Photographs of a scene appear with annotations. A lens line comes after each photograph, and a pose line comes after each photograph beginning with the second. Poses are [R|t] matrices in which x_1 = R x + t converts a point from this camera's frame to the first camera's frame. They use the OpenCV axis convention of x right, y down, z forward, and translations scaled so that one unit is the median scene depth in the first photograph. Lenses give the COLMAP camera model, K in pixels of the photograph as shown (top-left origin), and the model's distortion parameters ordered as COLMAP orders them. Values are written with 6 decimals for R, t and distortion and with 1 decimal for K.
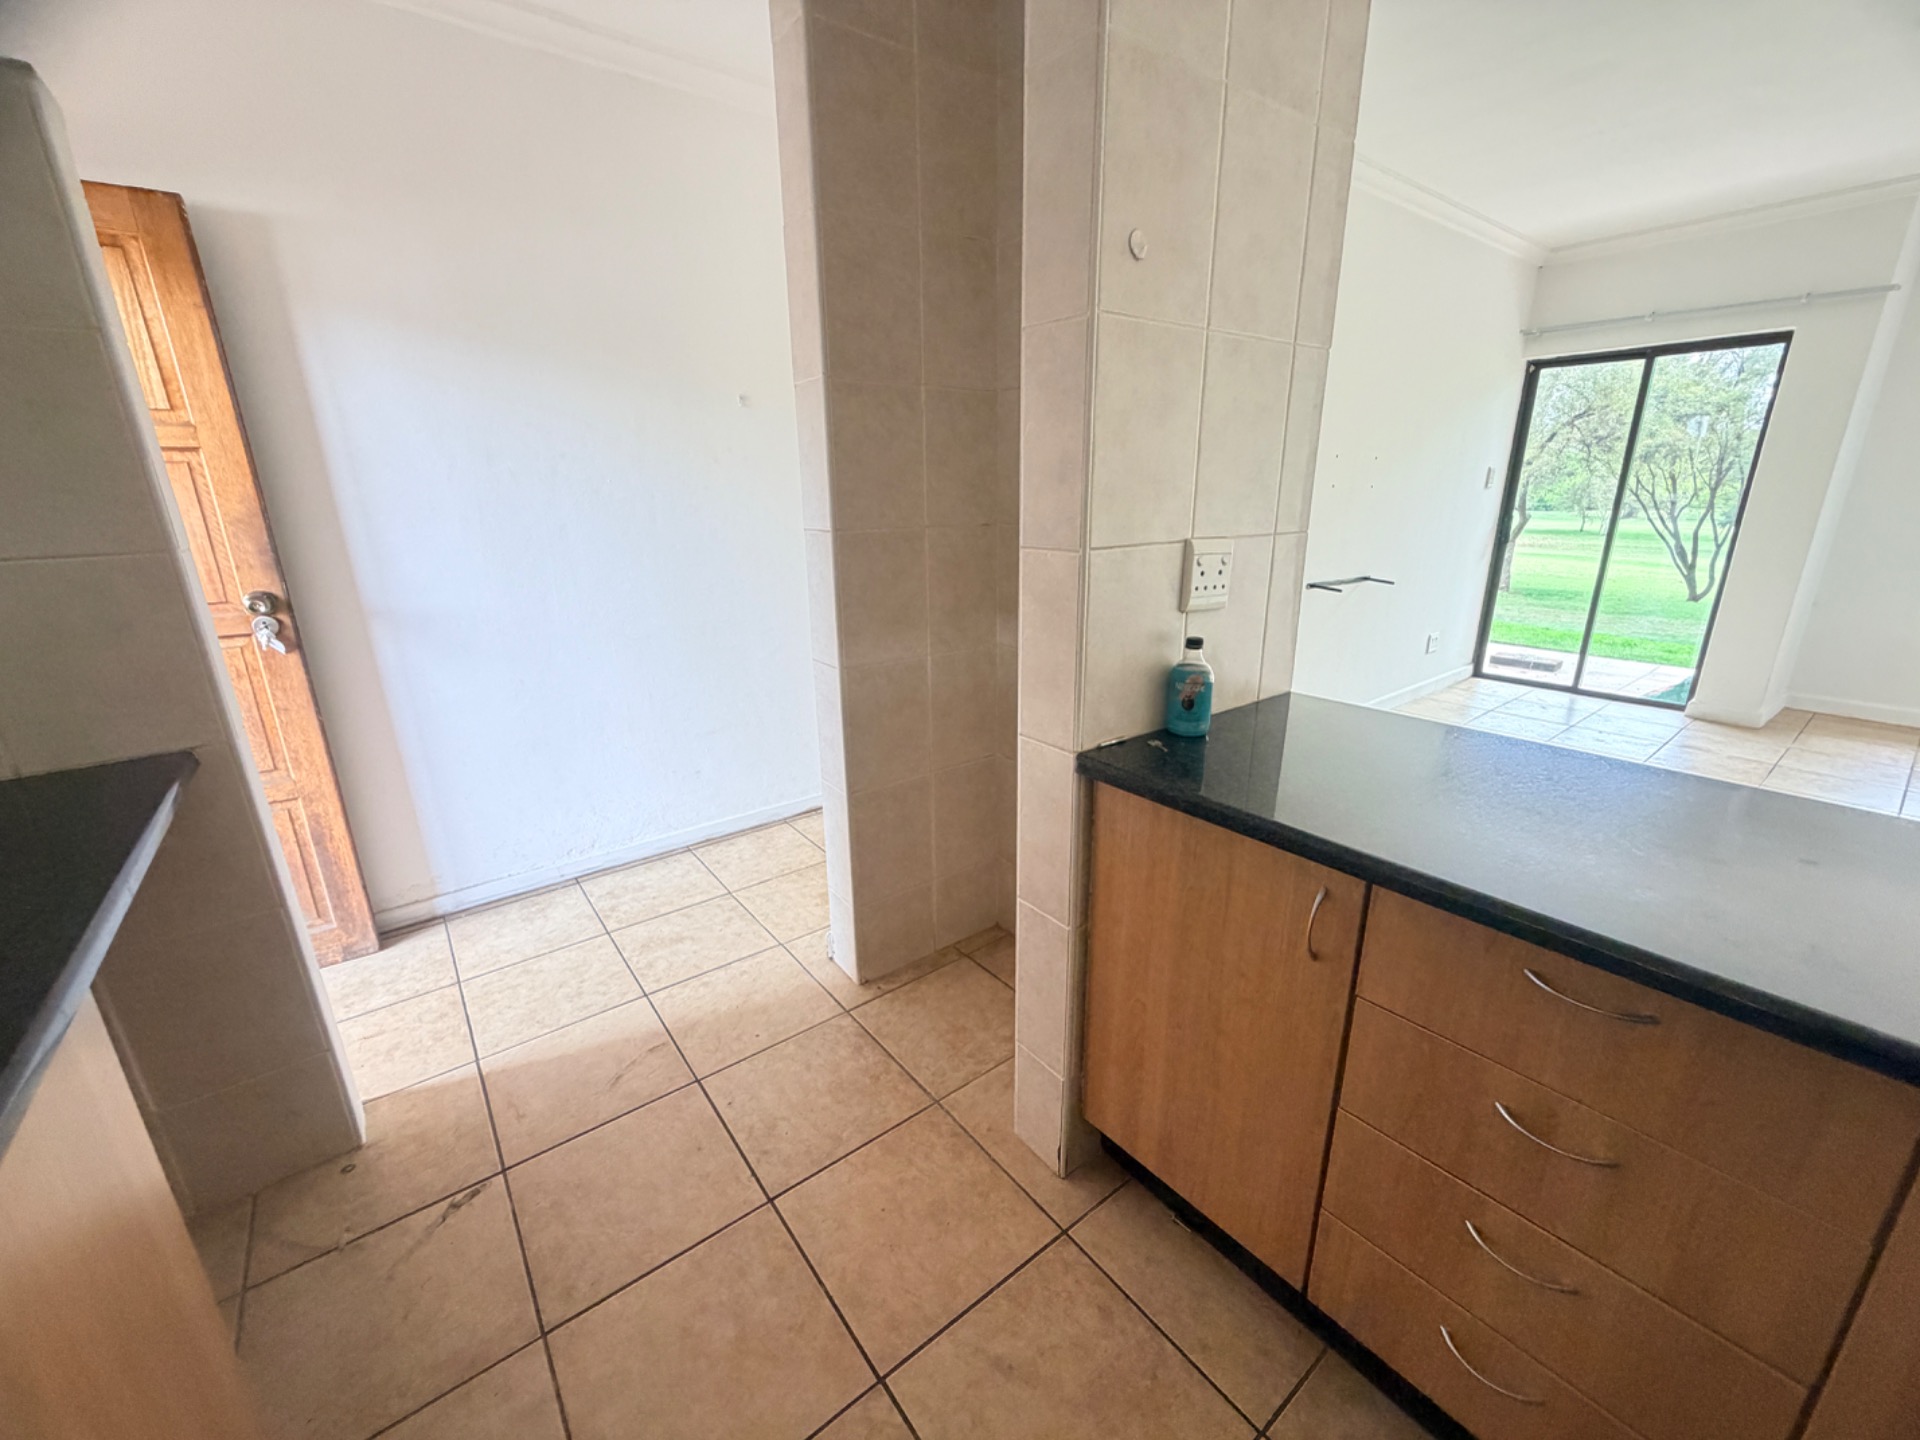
lens RADIAL K [[766.0, 0, 956.1], [0, 766.0, 720.9], [0, 0, 1]] dist [0.000683, -0.000182]
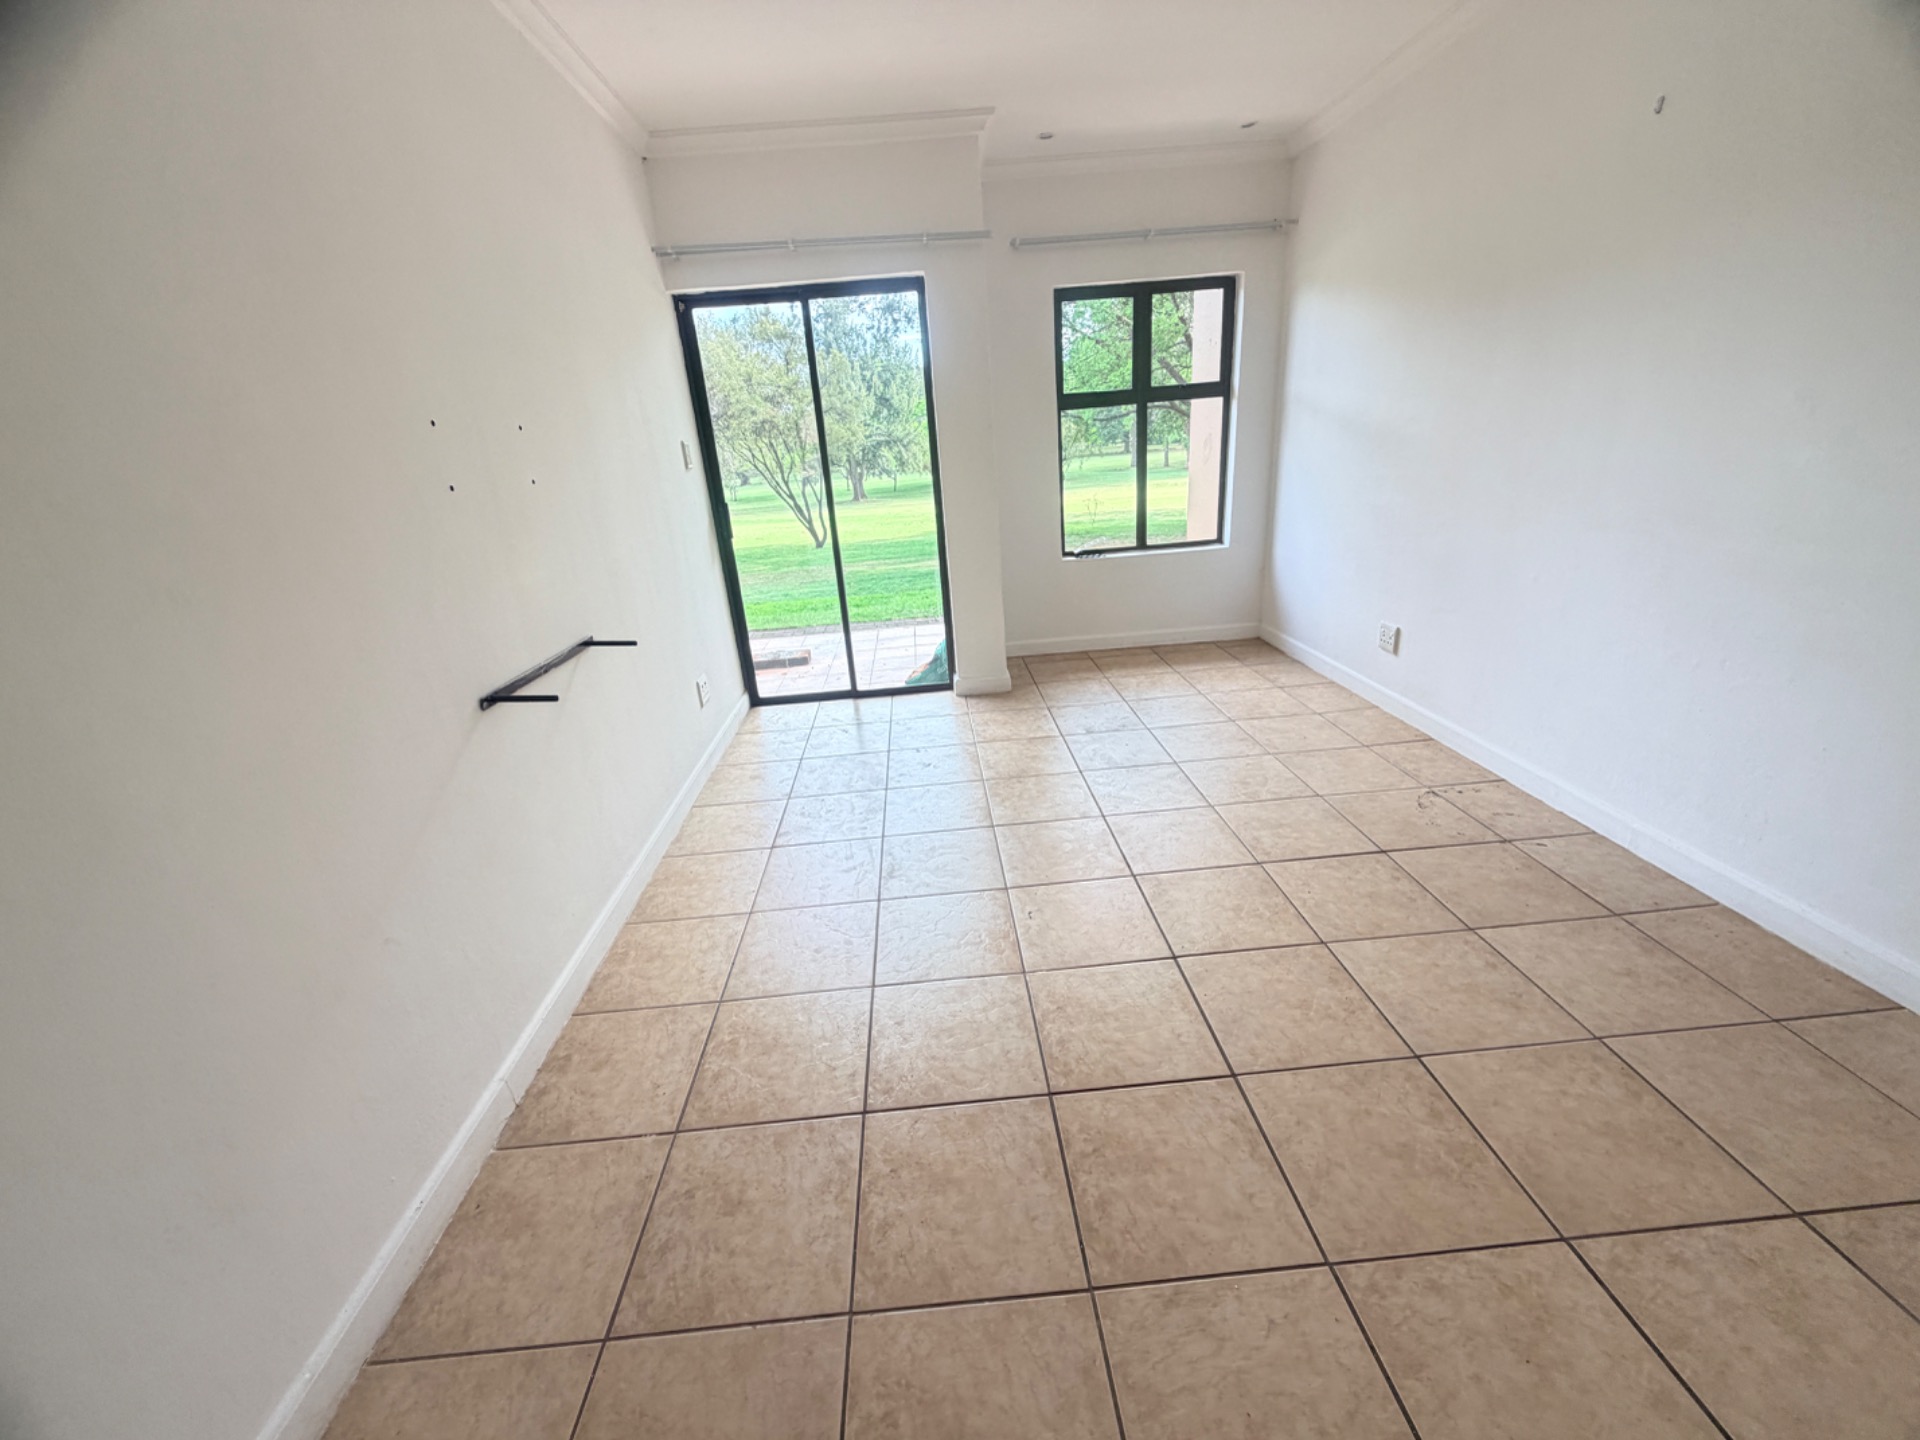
lens RADIAL K [[766.0, 0, 956.1], [0, 766.0, 720.9], [0, 0, 1]] dist [0.000683, -0.000182]
pose [[0.567793, -0.315602, 0.760267, 0.646909], [0.303719, 0.938739, 0.162861, -0.374675], [-0.765092, 0.138437, 0.628864, 1.181886]]
